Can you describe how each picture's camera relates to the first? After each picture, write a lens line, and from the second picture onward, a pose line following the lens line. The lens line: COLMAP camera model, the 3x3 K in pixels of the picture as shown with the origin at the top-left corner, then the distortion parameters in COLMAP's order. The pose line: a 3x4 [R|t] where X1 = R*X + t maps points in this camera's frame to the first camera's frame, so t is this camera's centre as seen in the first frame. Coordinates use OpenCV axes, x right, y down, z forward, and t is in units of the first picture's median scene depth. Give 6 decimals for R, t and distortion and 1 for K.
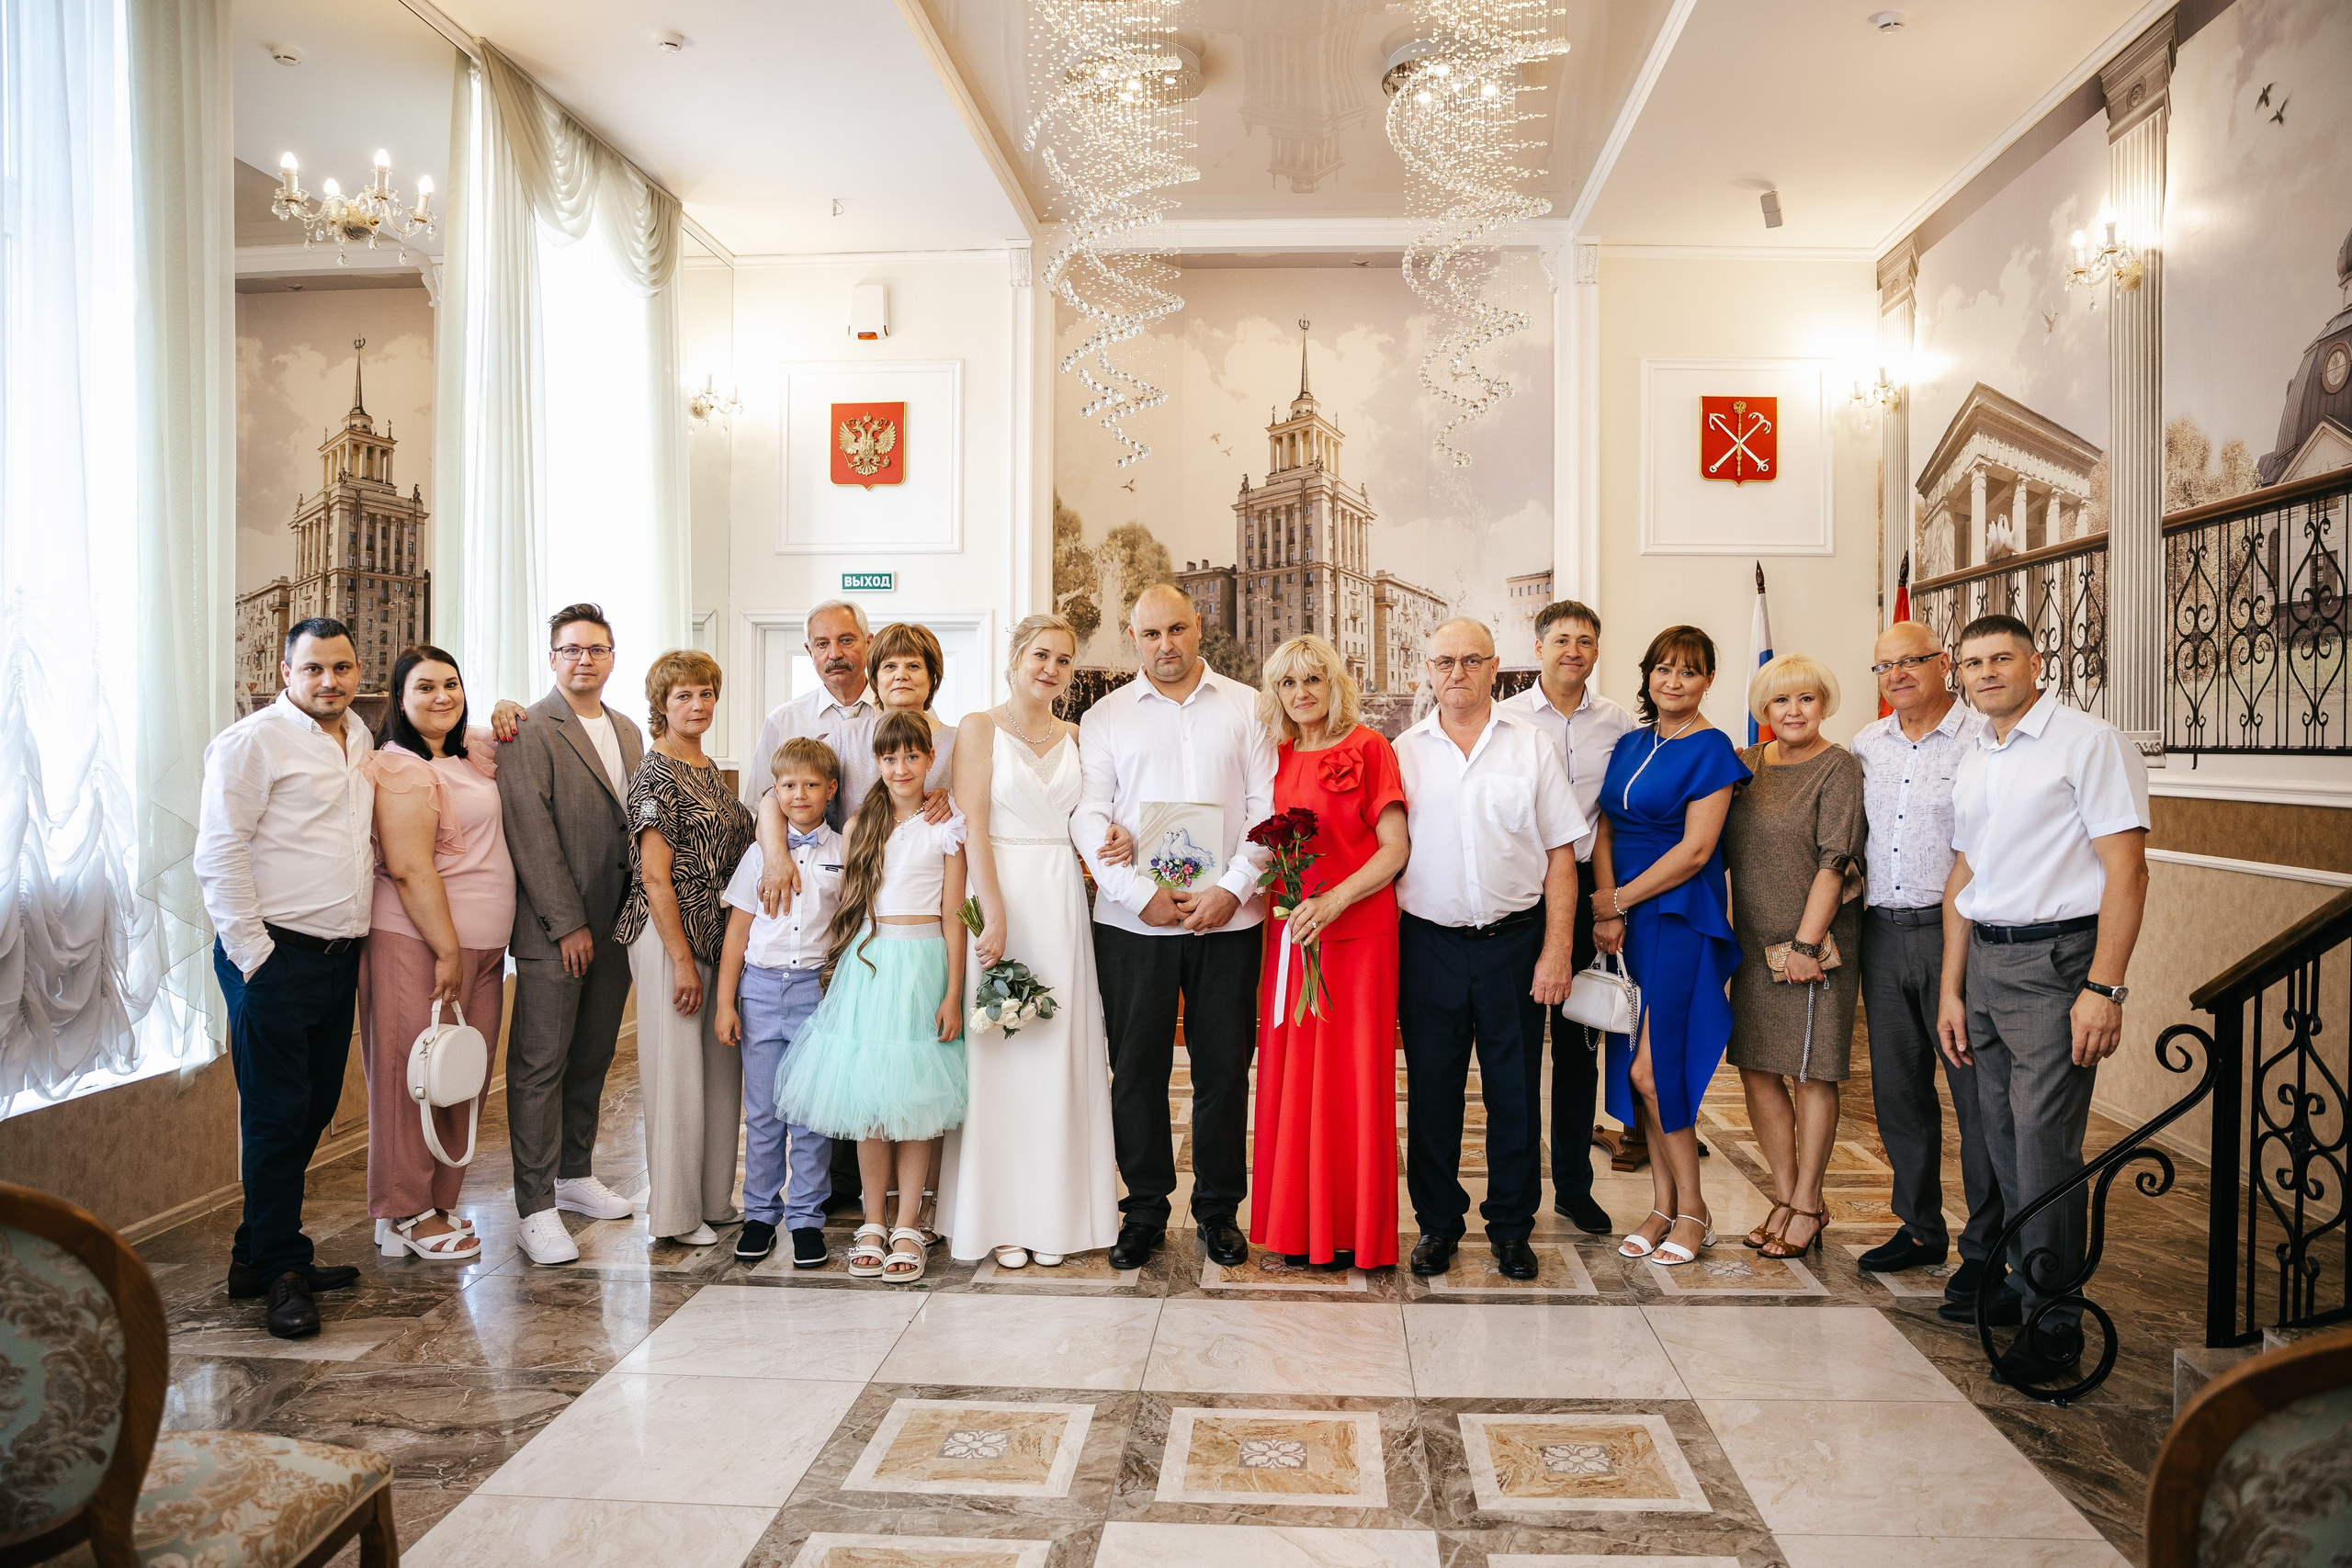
lens RADIAL K [[1628.7, 0, 1217.7], [0, 1628.7, 760.9], [0, 0, 1]] dist [-0.114362, 0.083032]
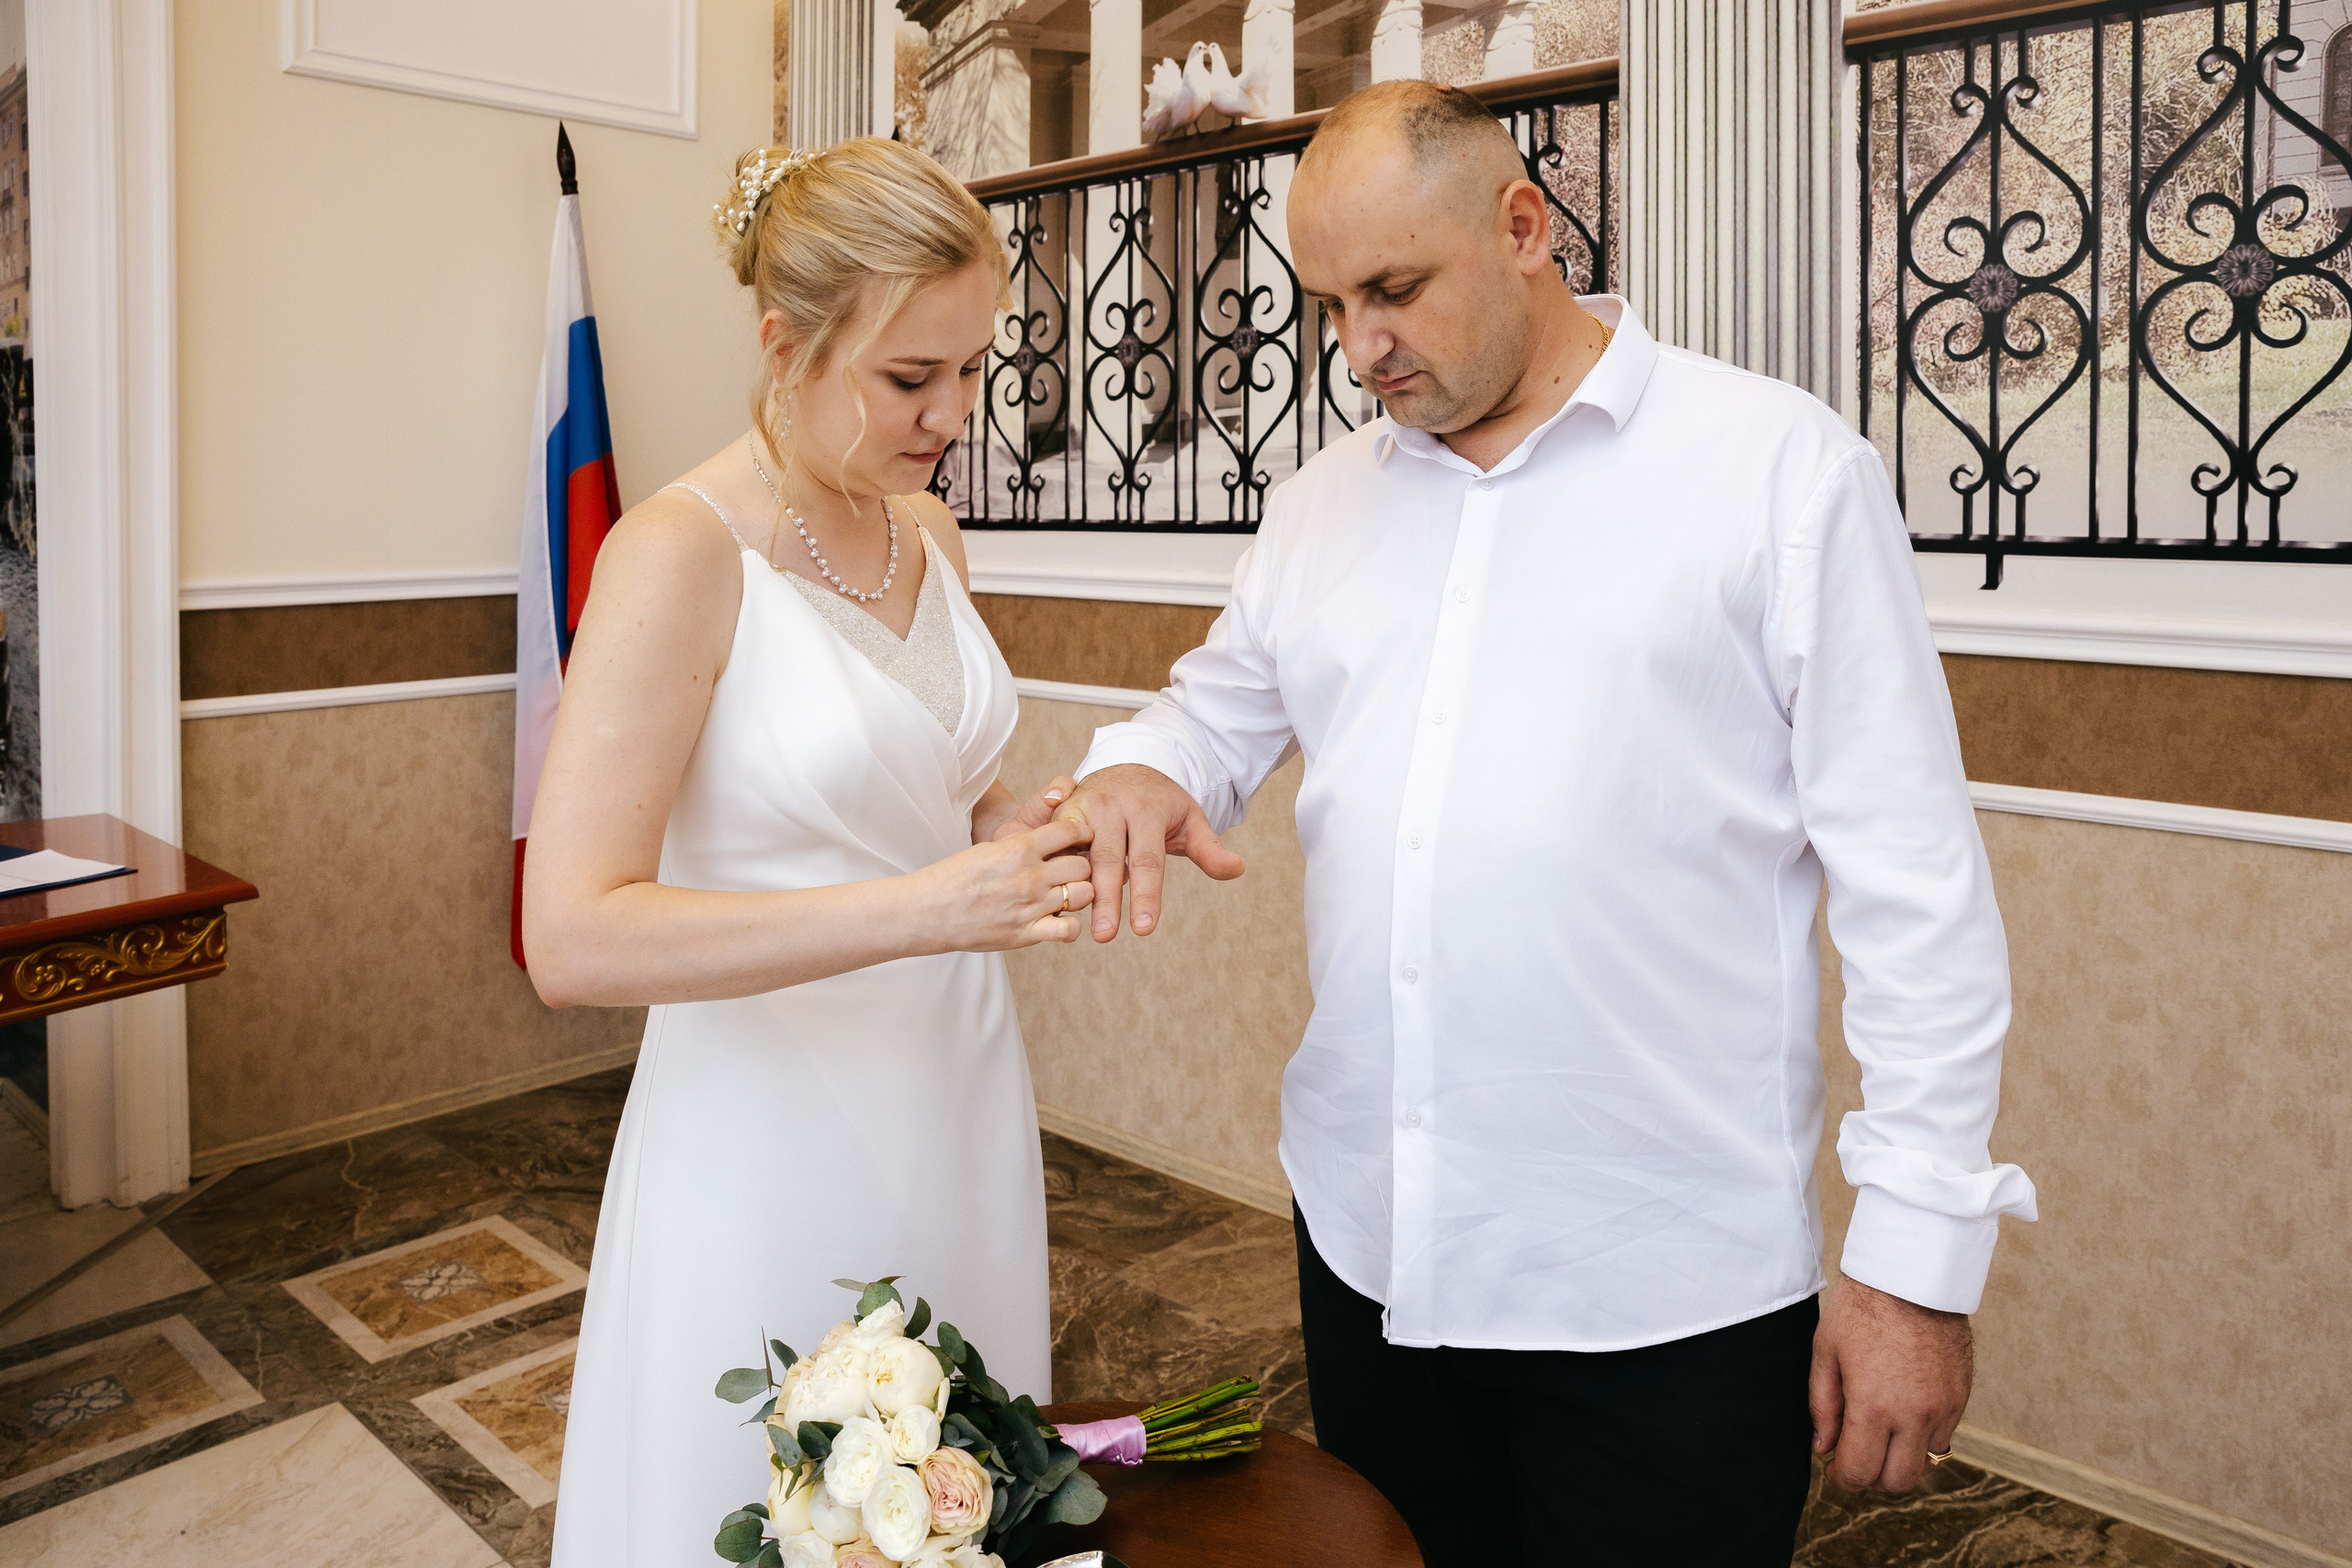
lens RADIAL K [[1589.2, 0, 1119.2], [0, 1589.2, 500.8], [0, 0, 1]] dist [-0.110834, 0.077850]
pose [[0.617890, -0.007176, 0.786231, 0.083693], [0.017718, 0.999832, -0.004798, -0.011701], [-0.786065, 0.016895, 0.617913, 0.599461]]
